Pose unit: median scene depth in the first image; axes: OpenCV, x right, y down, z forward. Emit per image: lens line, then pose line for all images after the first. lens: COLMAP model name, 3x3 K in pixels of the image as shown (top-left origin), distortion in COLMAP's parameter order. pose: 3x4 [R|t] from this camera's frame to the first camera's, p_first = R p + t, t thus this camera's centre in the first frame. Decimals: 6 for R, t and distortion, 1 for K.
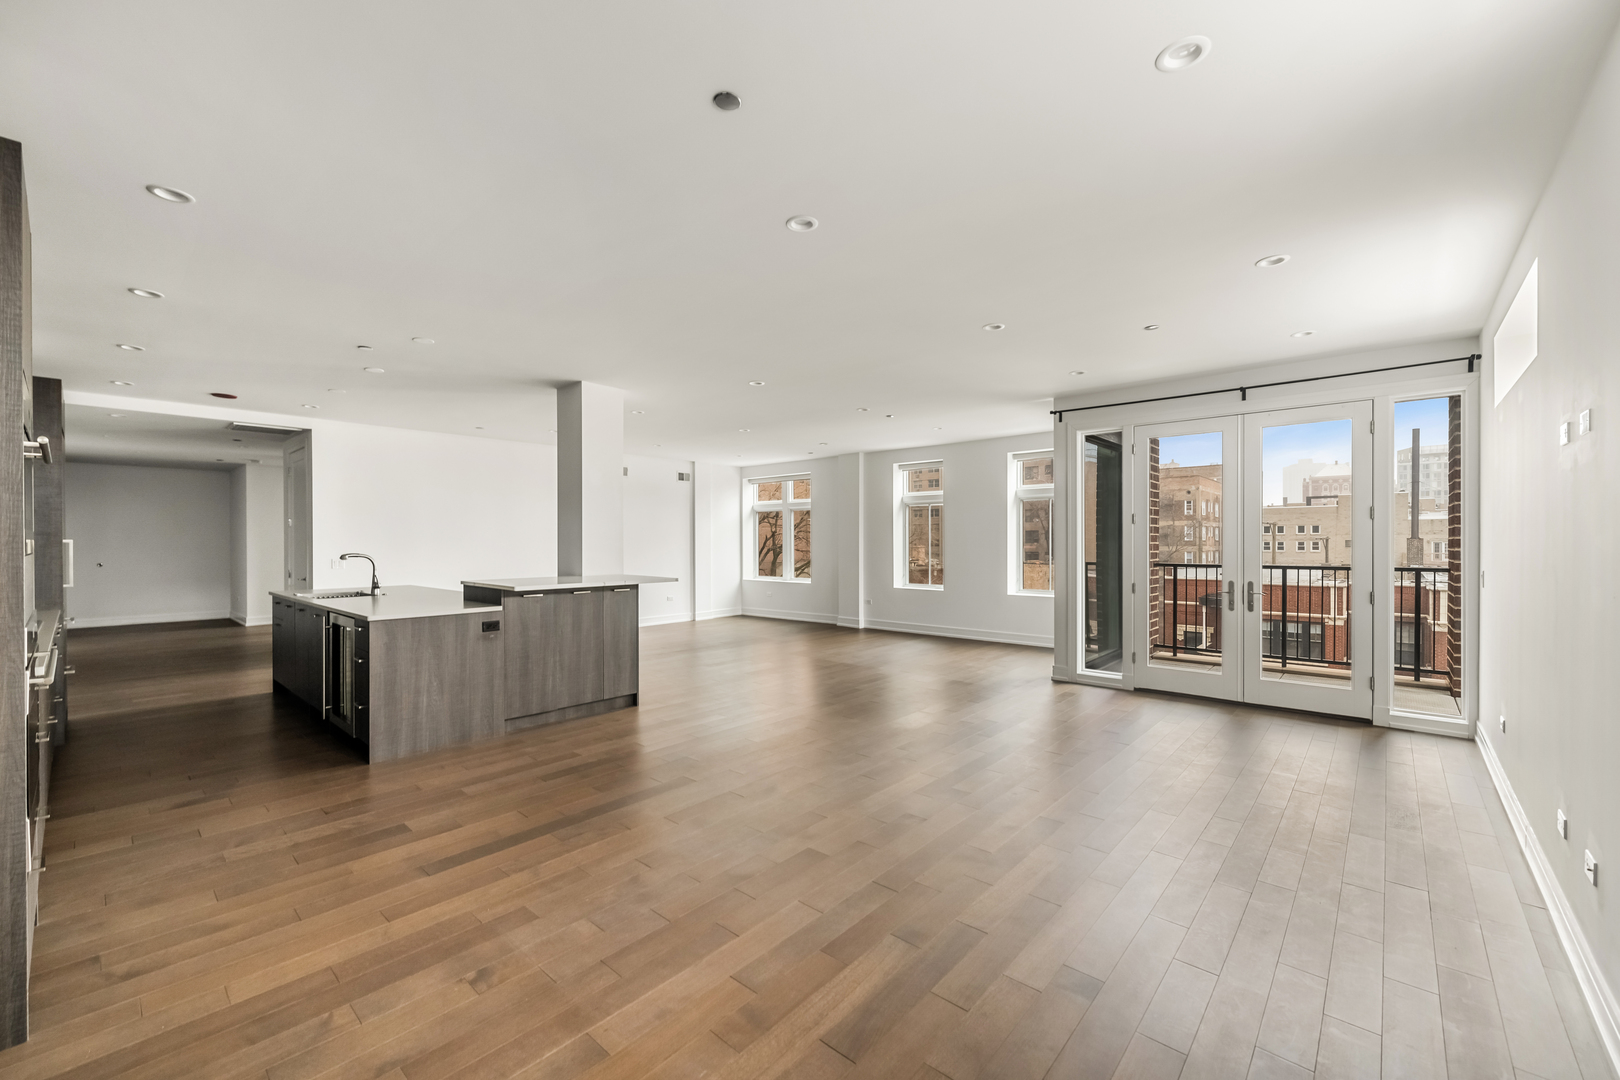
lens RADIAL K [[648.1, 0, 814.4], [0, 648.1, 542.7], [0, 0, 1]] dist [0.000828, -0.000270]
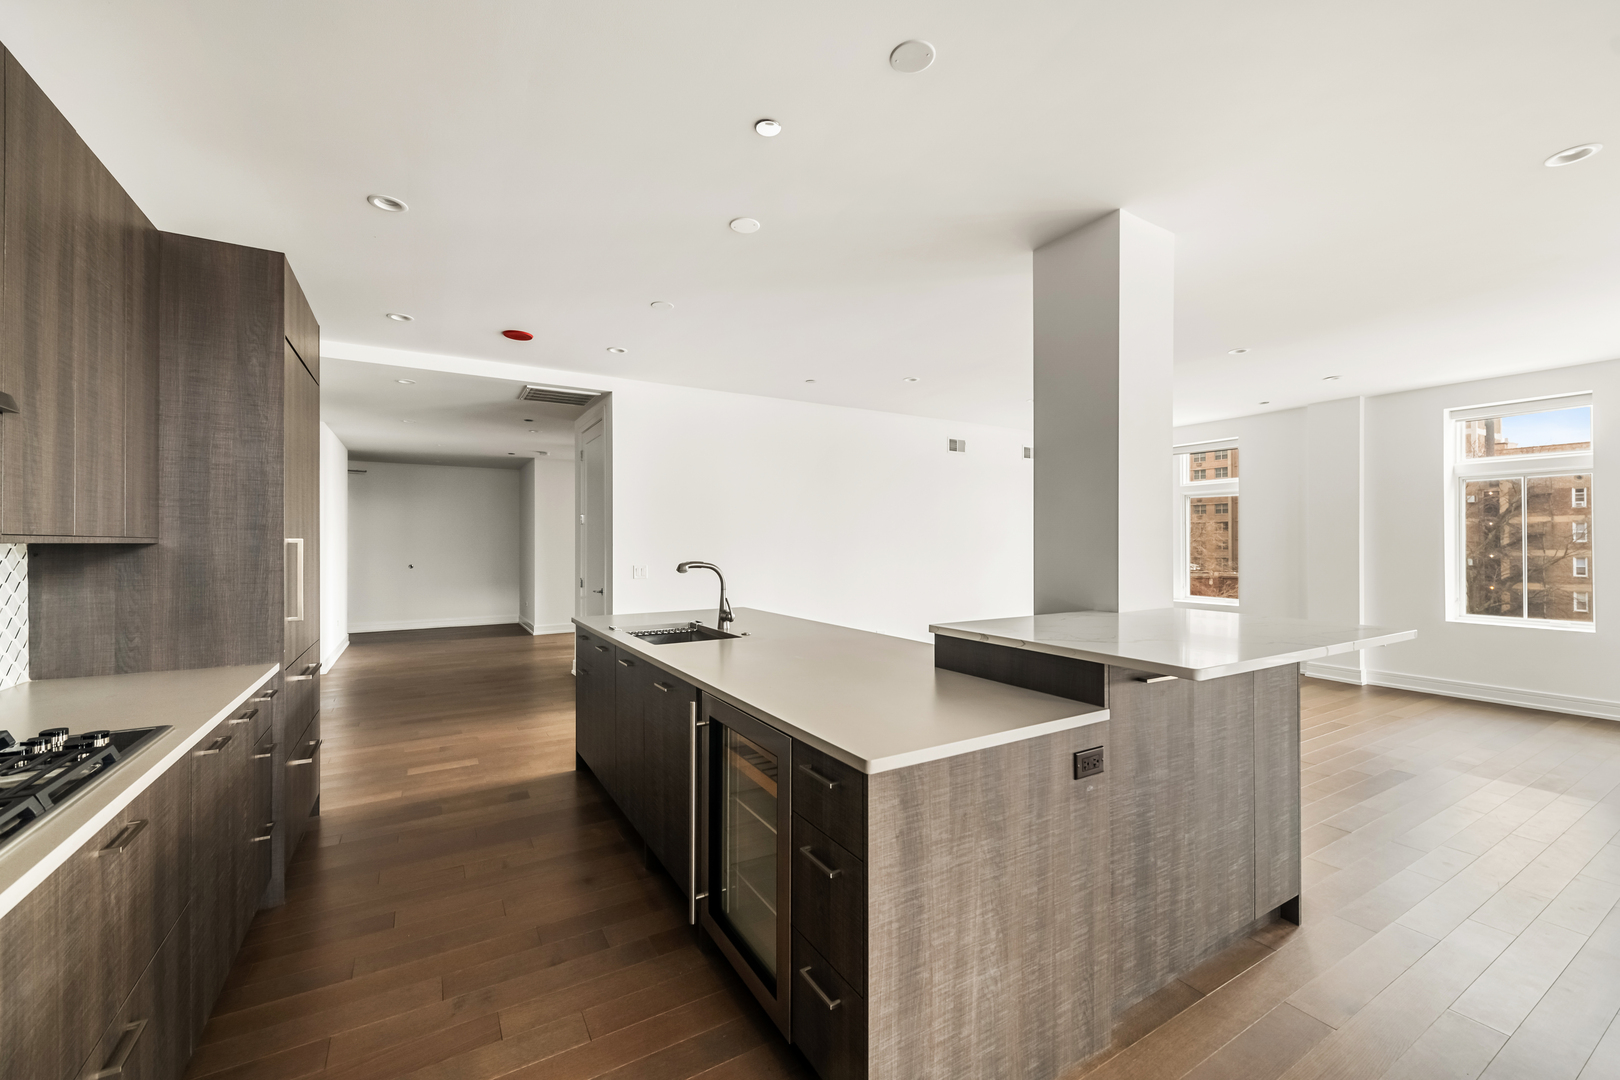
lens RADIAL K [[651.9, 0, 810.0], [0, 651.9, 540.0], [0, 0, 1]] dist [0.002970, -0.000099]
pose [[0.951847, -0.001412, -0.306570, -0.410887], [-0.000740, 0.999976, -0.006903, 0.000718], [0.306572, 0.006798, 0.951823, 0.446448]]
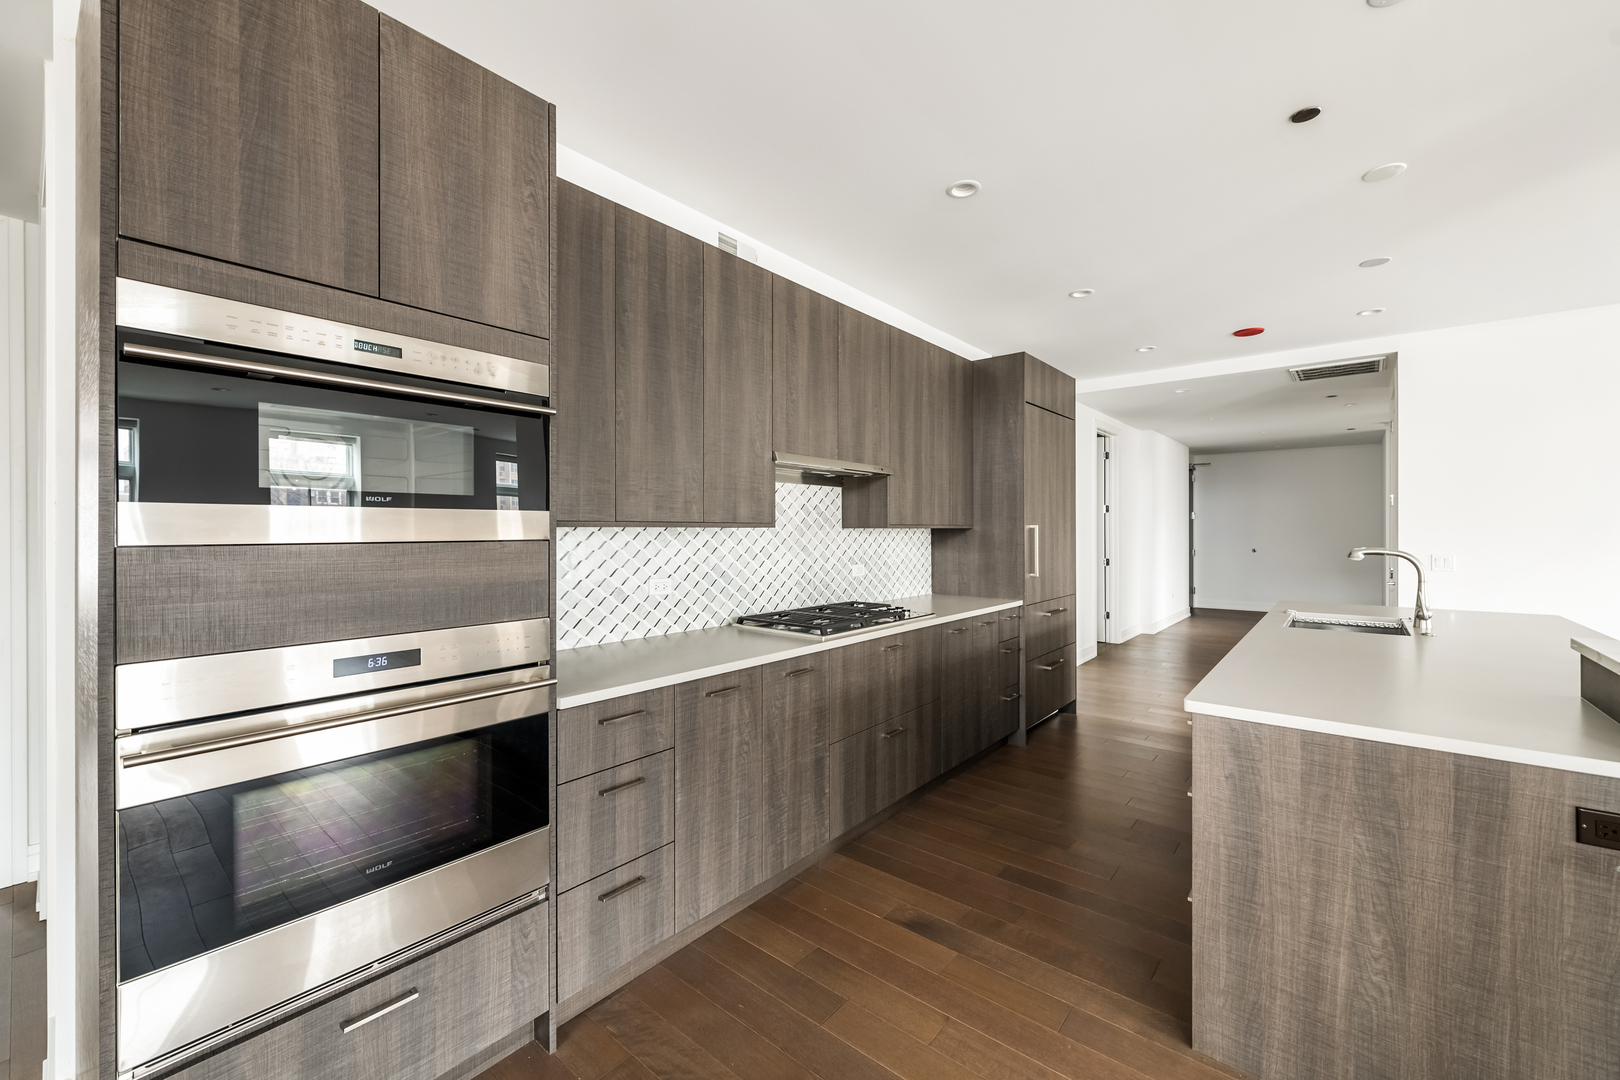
lens RADIAL K [[655.5, 0, 805.3], [0, 655.5, 524.3], [0, 0, 1]] dist [-0.000356, -0.000241]
pose [[0.021029, -0.005598, -0.999763, -0.174493], [-0.001480, 0.999983, -0.005630, 0.000264], [0.999778, 0.001598, 0.021020, 0.496035]]
